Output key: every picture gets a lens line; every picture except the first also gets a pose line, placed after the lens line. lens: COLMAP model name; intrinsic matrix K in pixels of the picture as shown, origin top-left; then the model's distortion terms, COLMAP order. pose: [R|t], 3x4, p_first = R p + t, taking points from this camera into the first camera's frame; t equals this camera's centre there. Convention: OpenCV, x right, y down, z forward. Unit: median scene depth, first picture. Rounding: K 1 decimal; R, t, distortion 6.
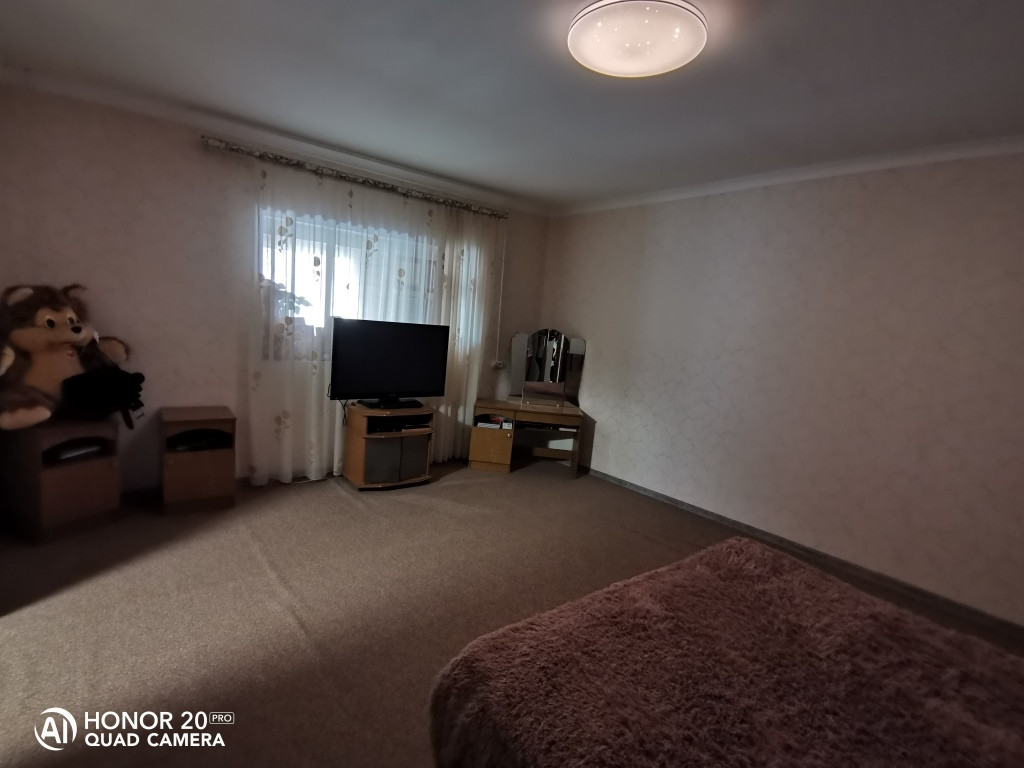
lens RADIAL K [[504.4, 0, 512.0], [0, 504.4, 384.0], [0, 0, 1]] dist [0.010393, -0.000482]
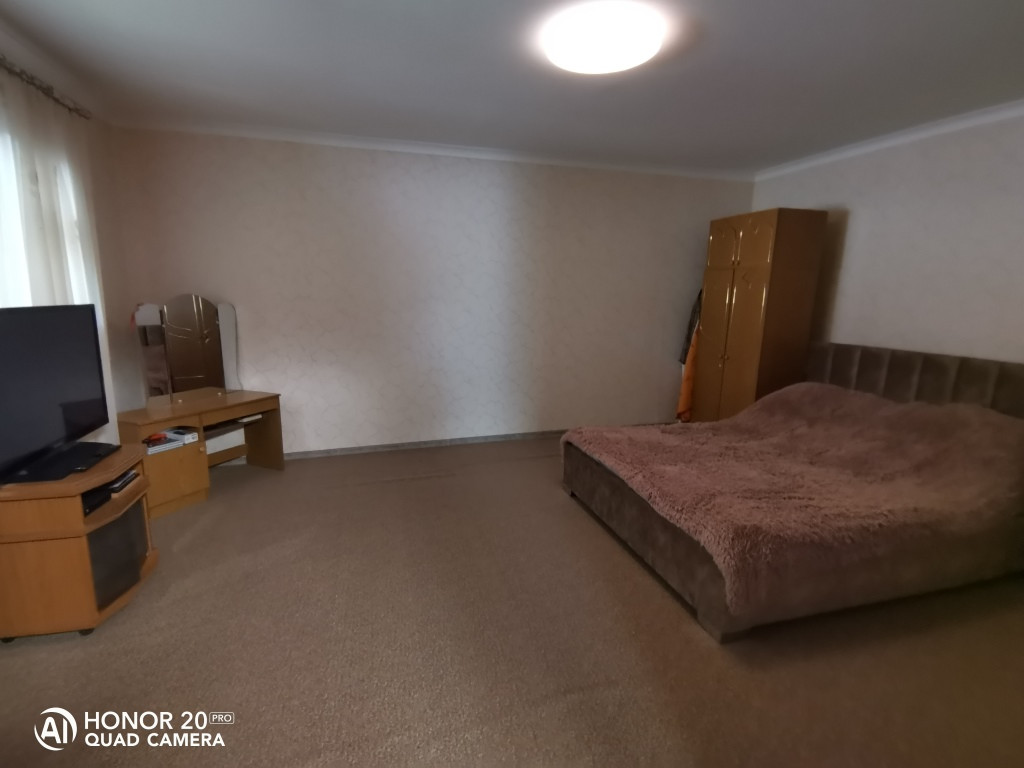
lens RADIAL K [[504.4, 0, 512.0], [0, 504.4, 384.0], [0, 0, 1]] dist [0.010393, -0.000482]
pose [[0.394143, -0.250472, 0.884260, -0.441544], [0.148419, 0.966864, 0.207715, -0.070644], [-0.906986, 0.049371, 0.418258, 0.294255]]
